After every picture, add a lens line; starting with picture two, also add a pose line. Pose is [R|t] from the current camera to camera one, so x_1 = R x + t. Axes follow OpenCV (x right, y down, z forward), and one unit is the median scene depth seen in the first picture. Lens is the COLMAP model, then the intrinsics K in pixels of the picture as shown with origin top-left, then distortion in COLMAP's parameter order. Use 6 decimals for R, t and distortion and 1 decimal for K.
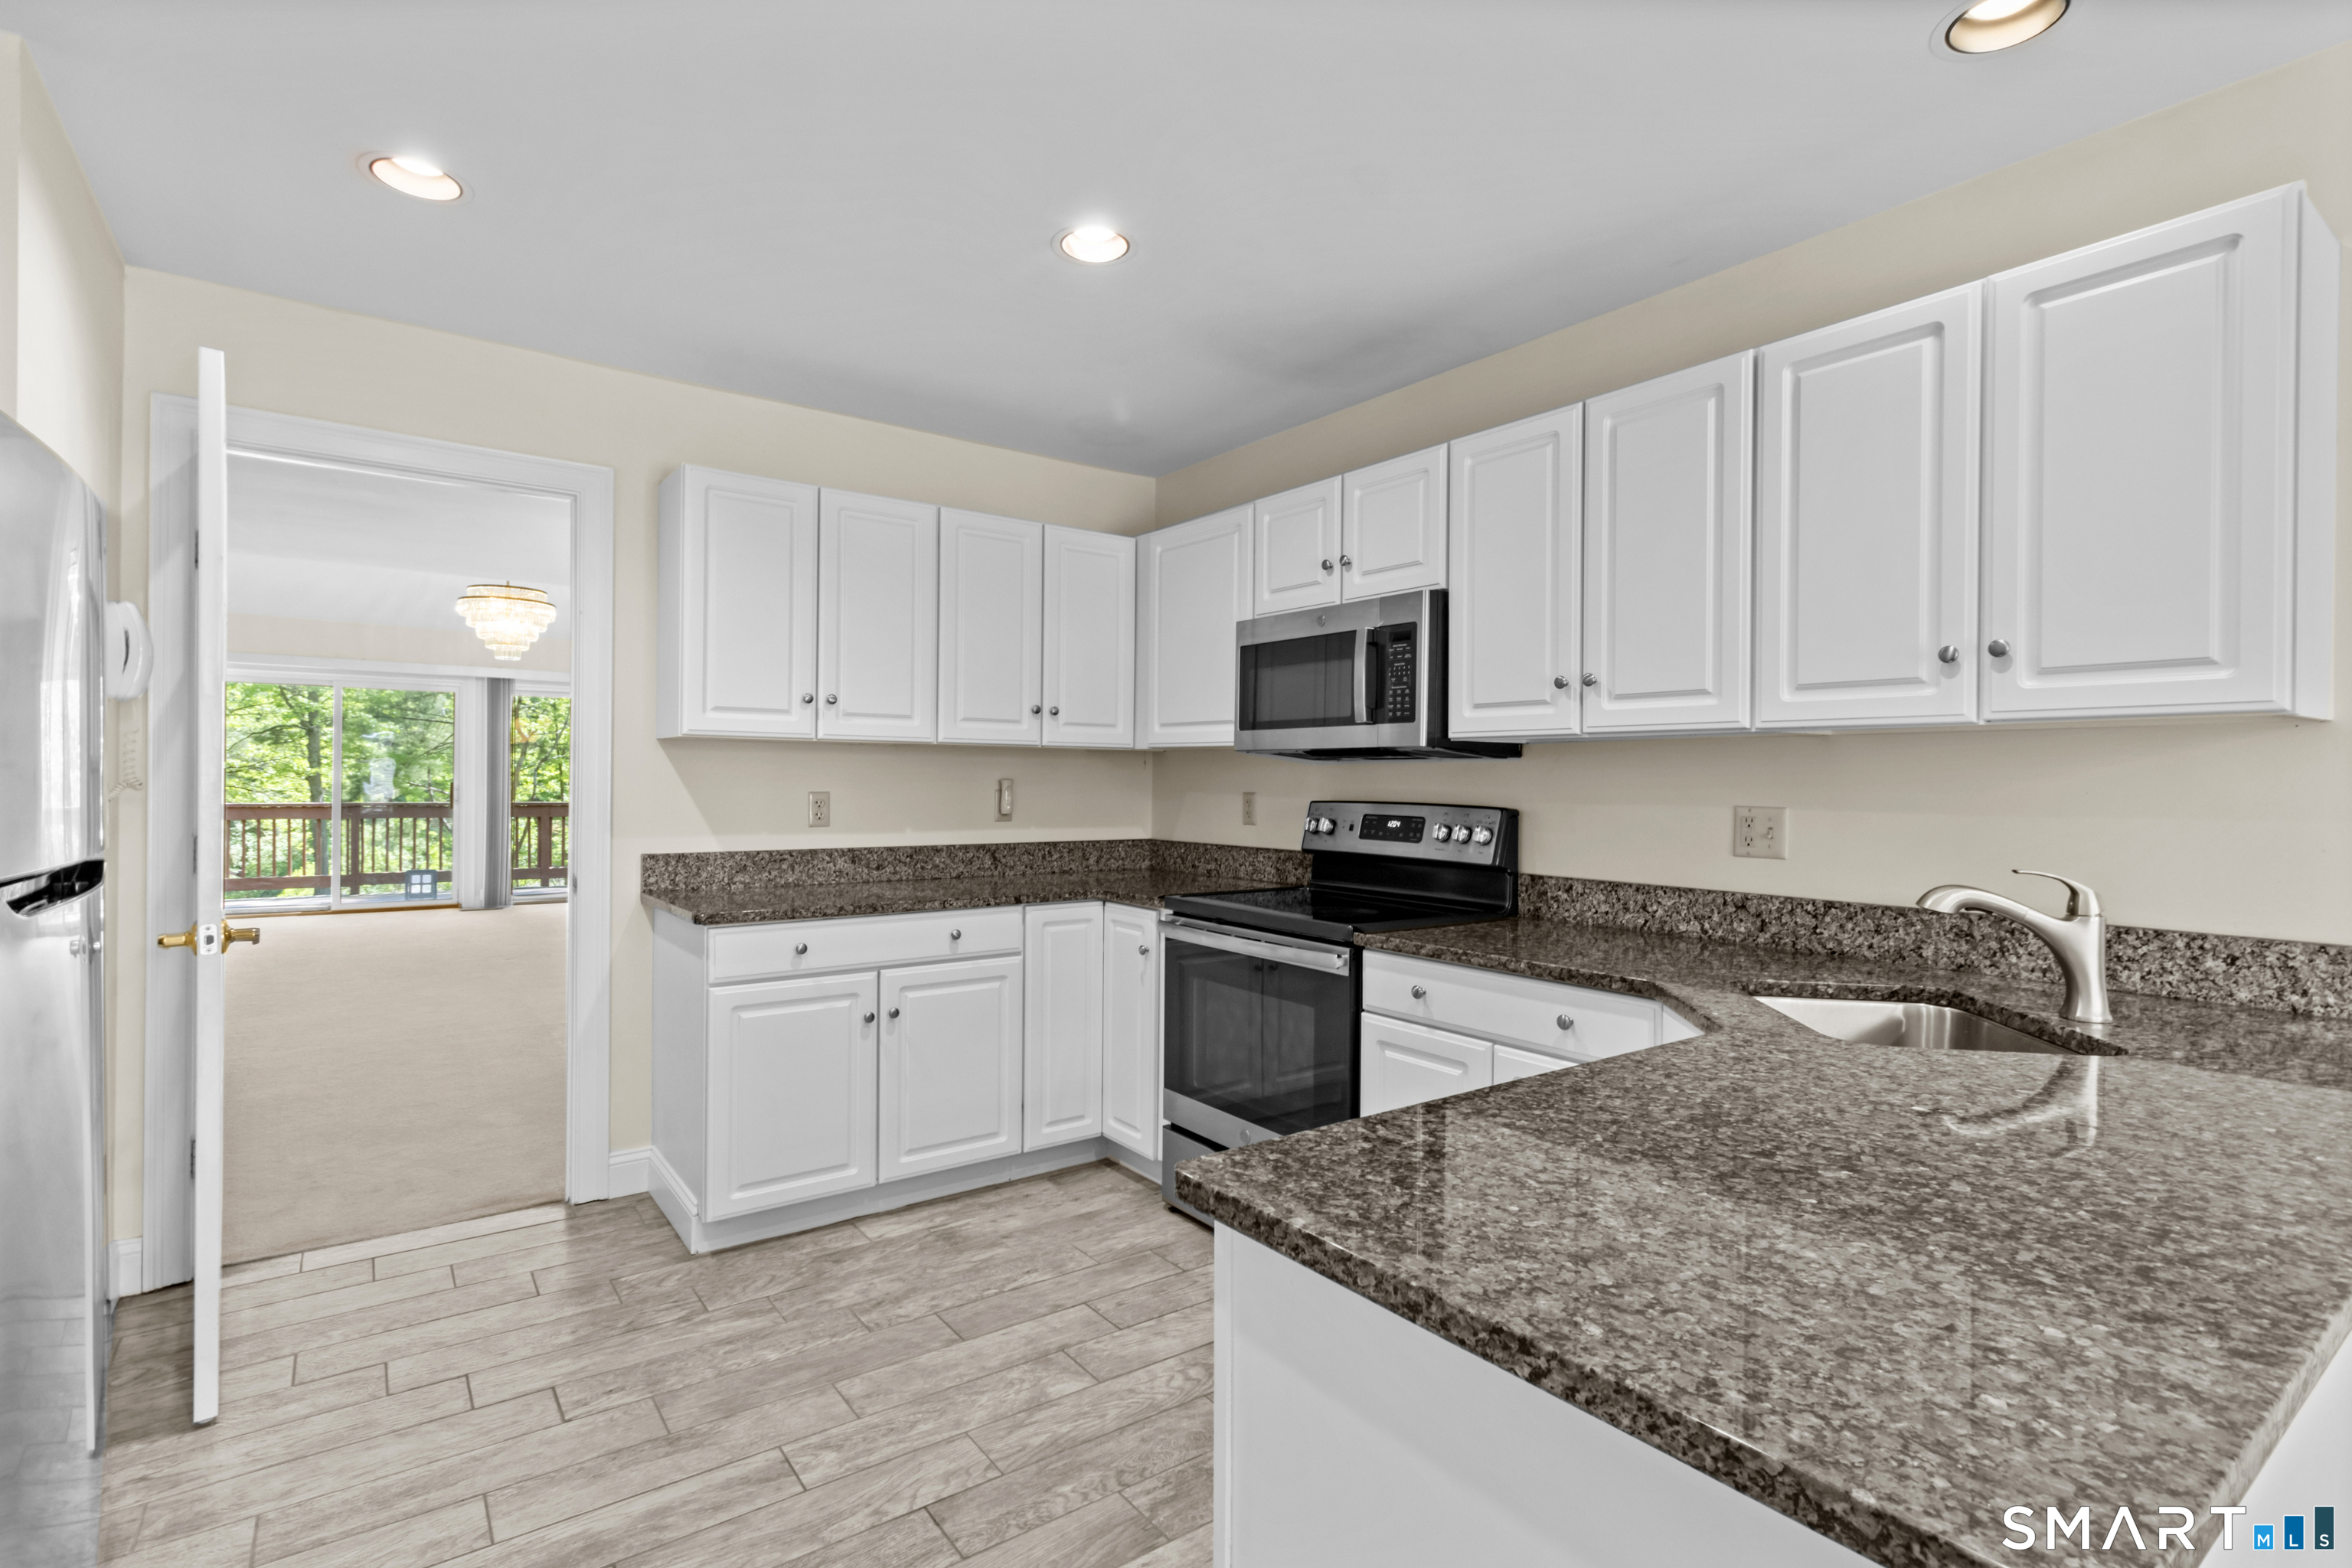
lens RADIAL K [[1113.4, 0, 1178.7], [0, 1113.4, 783.0], [0, 0, 1]] dist [0.005362, 0.000443]
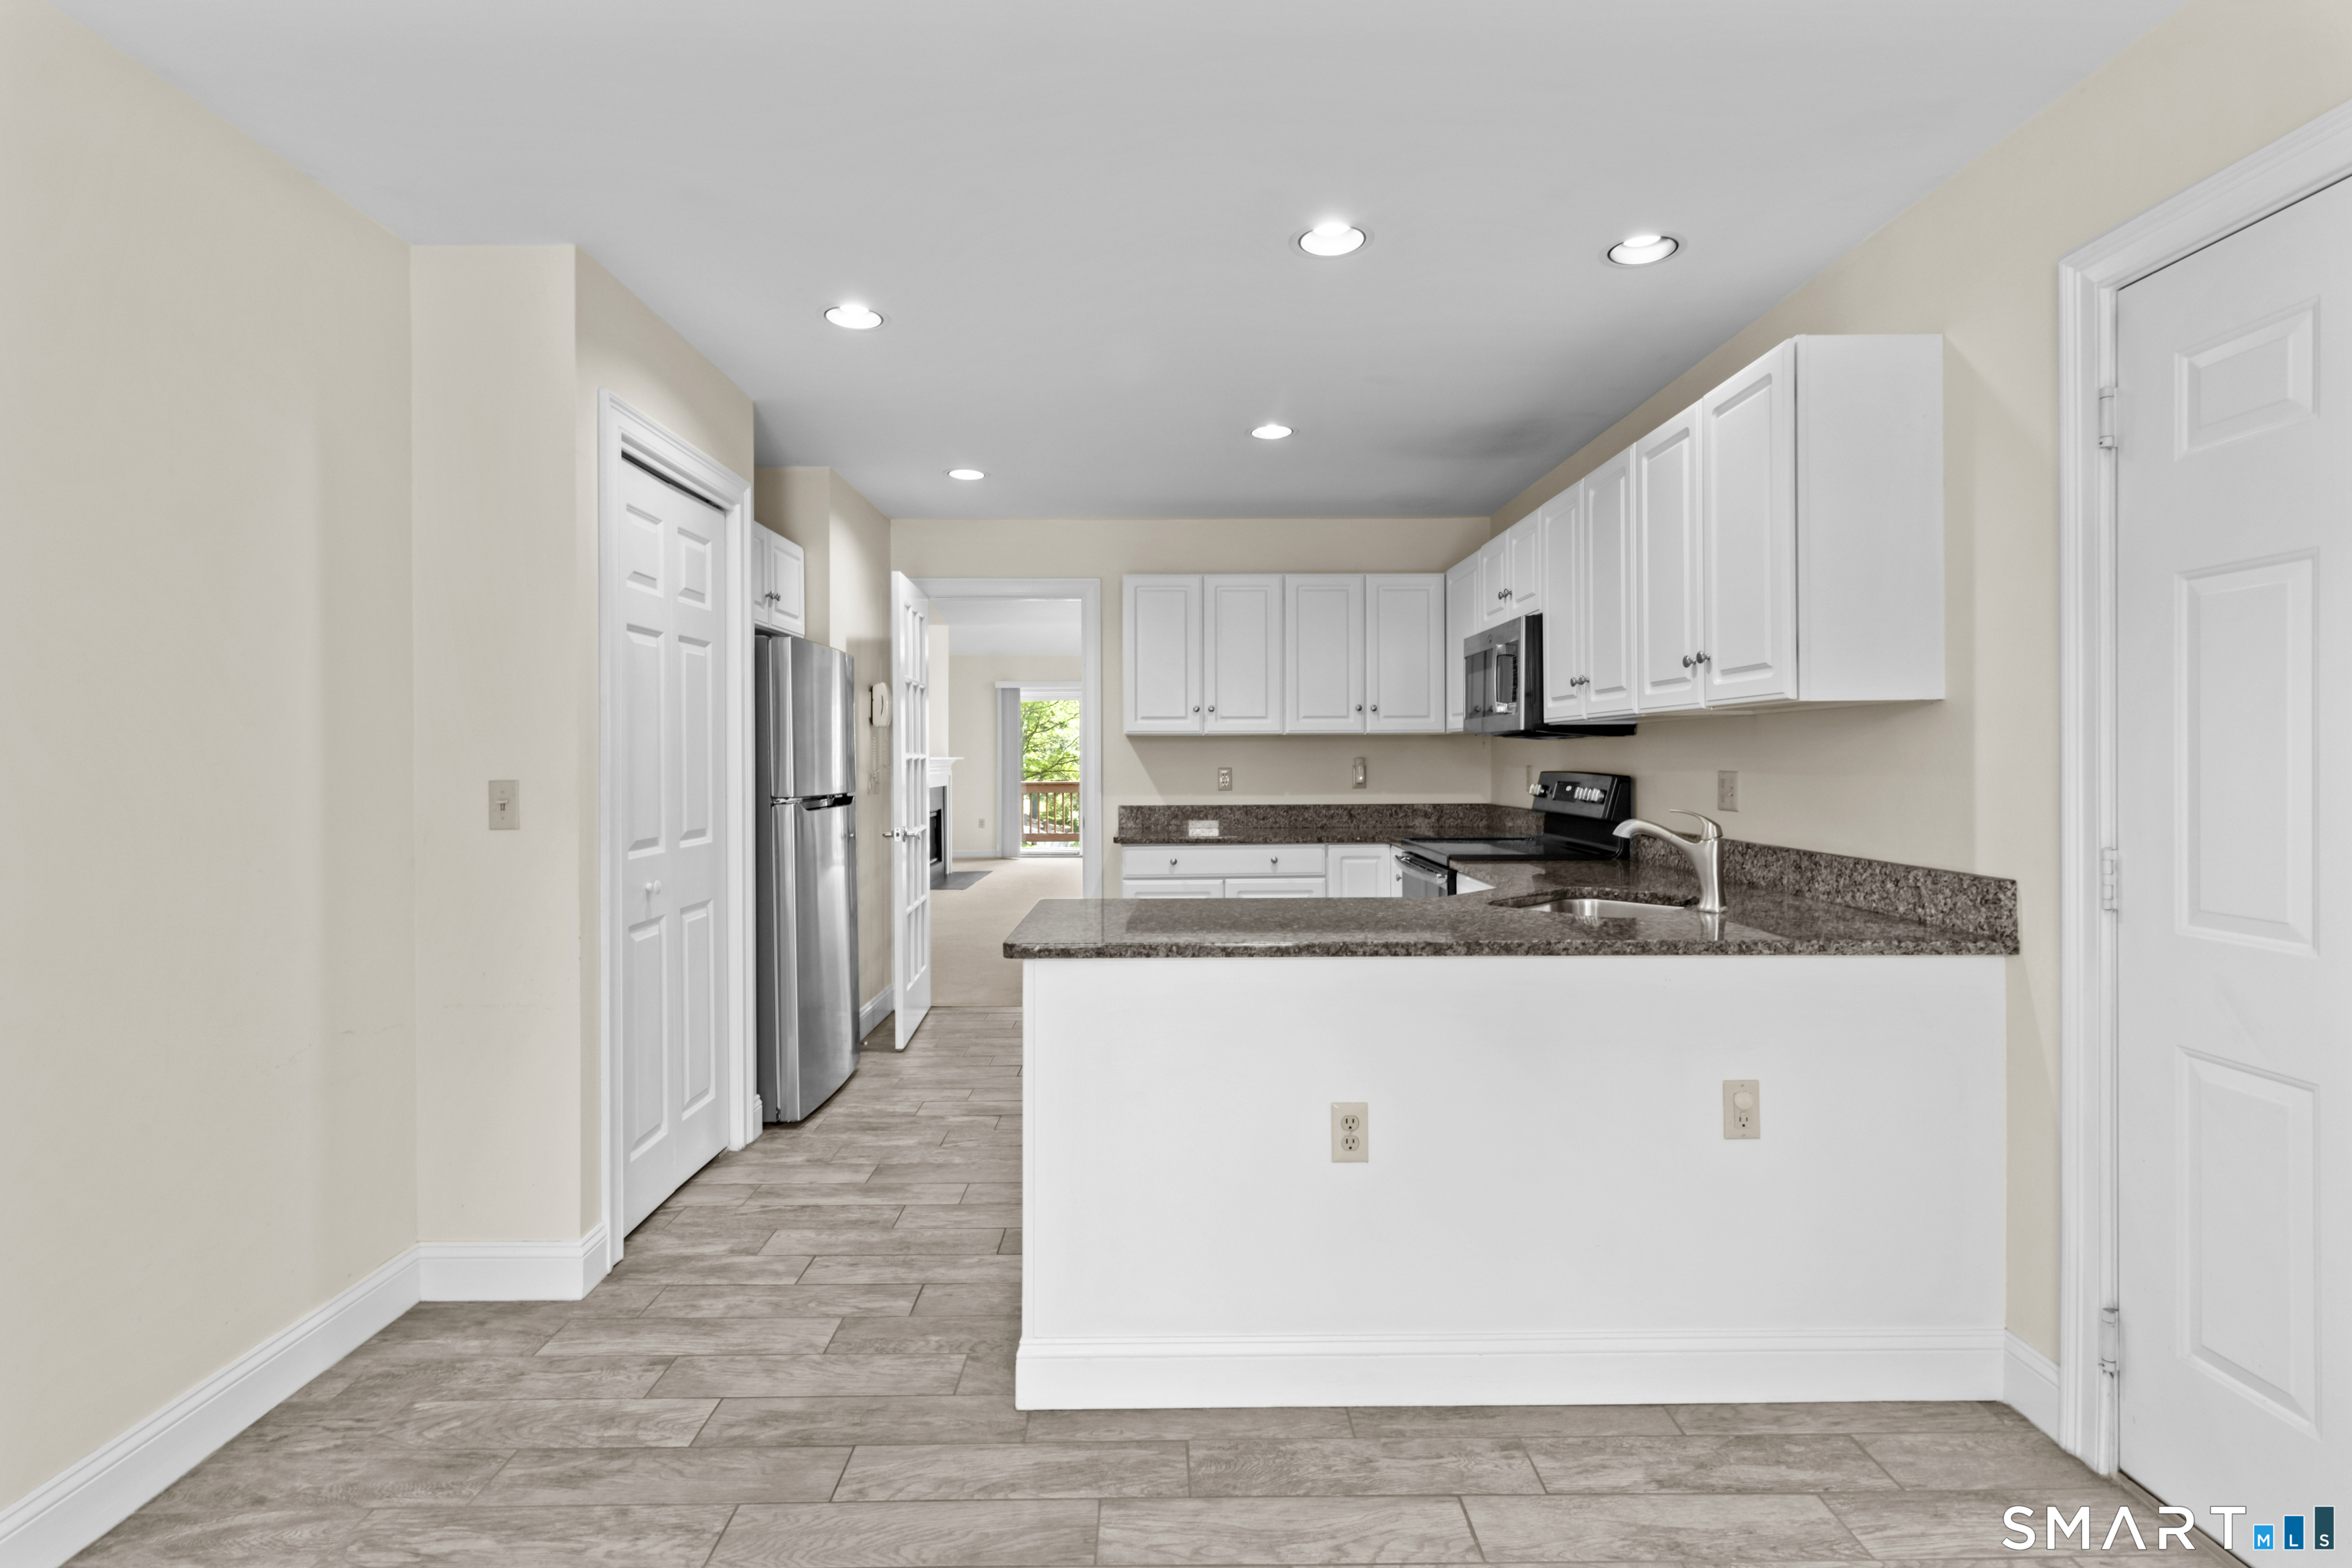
lens RADIAL K [[1127.8, 0, 1174.3], [0, 1127.8, 760.2], [0, 0, 1]] dist [-0.002056, 0.000024]
pose [[0.809065, -0.012594, -0.587585, 0.574202], [0.010408, 0.999921, -0.007101, 0.008539], [0.587627, -0.000370, 0.809132, -0.316524]]
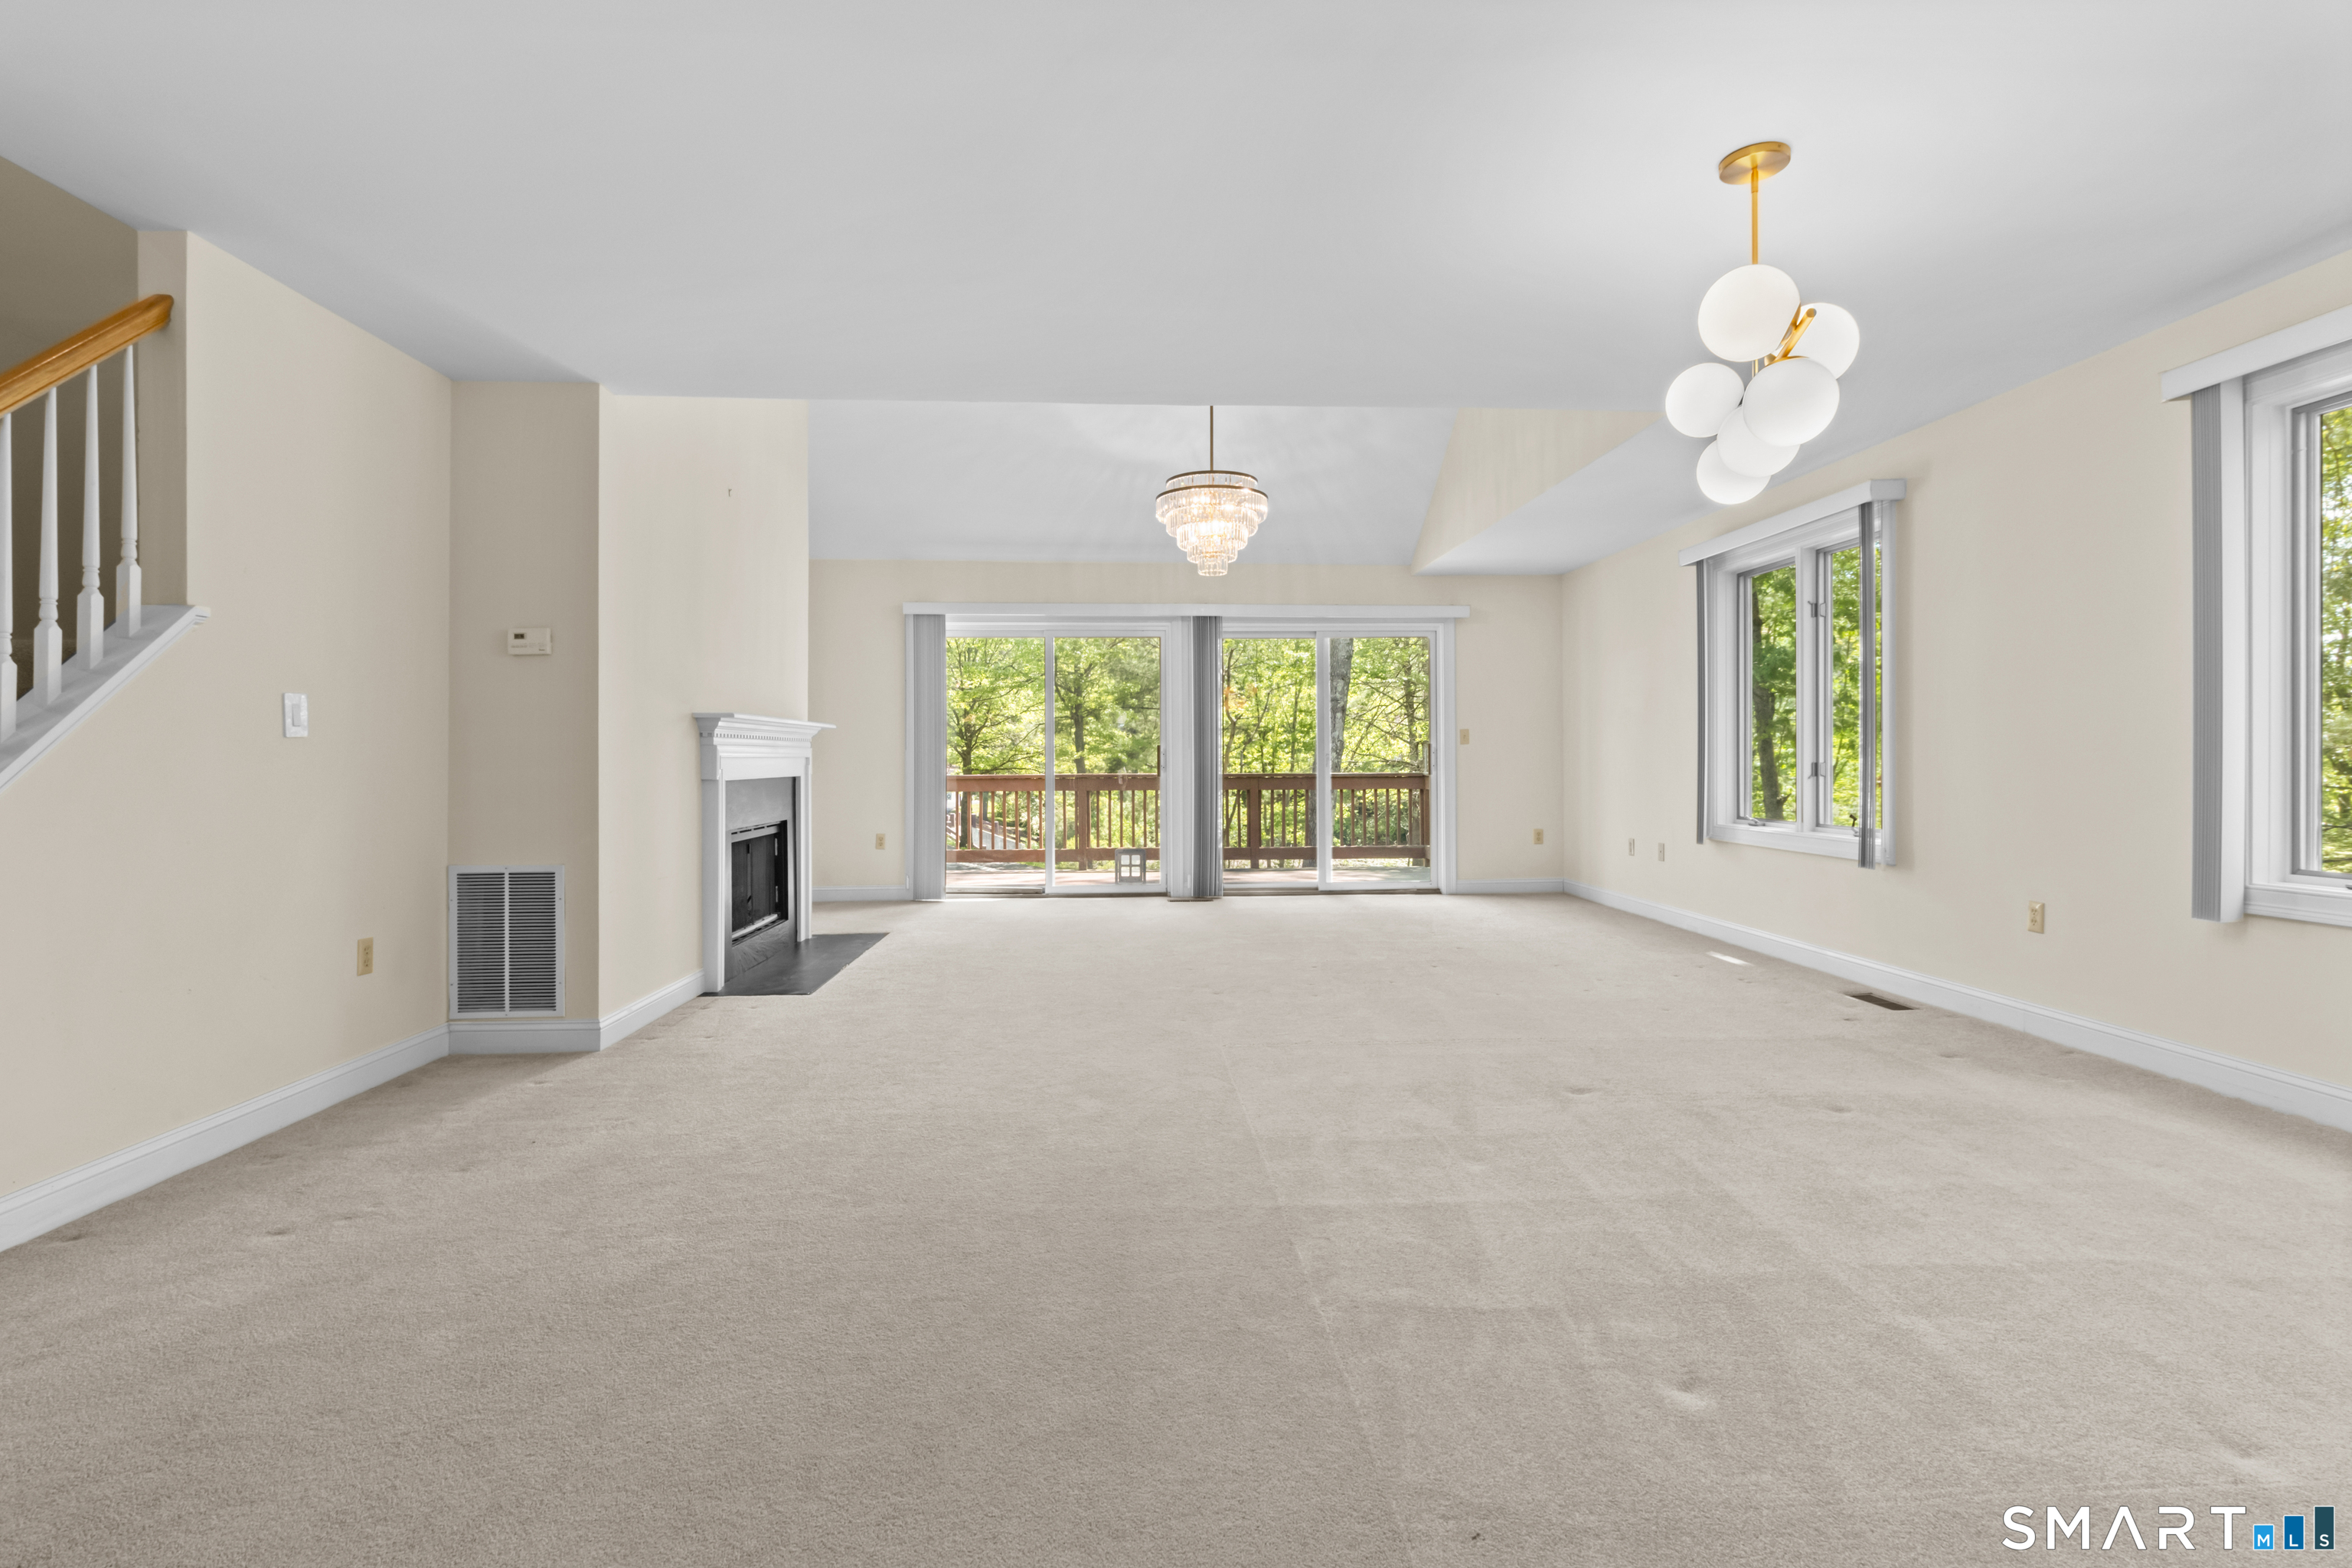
lens RADIAL K [[1110.8, 0, 1182.1], [0, 1110.8, 758.9], [0, 0, 1]] dist [0.009765, -0.000078]
pose [[0.838148, -0.013210, -0.545283, -0.549905], [0.010705, 0.999913, -0.007769, 0.048648], [0.545338, 0.000675, 0.838216, 0.936685]]
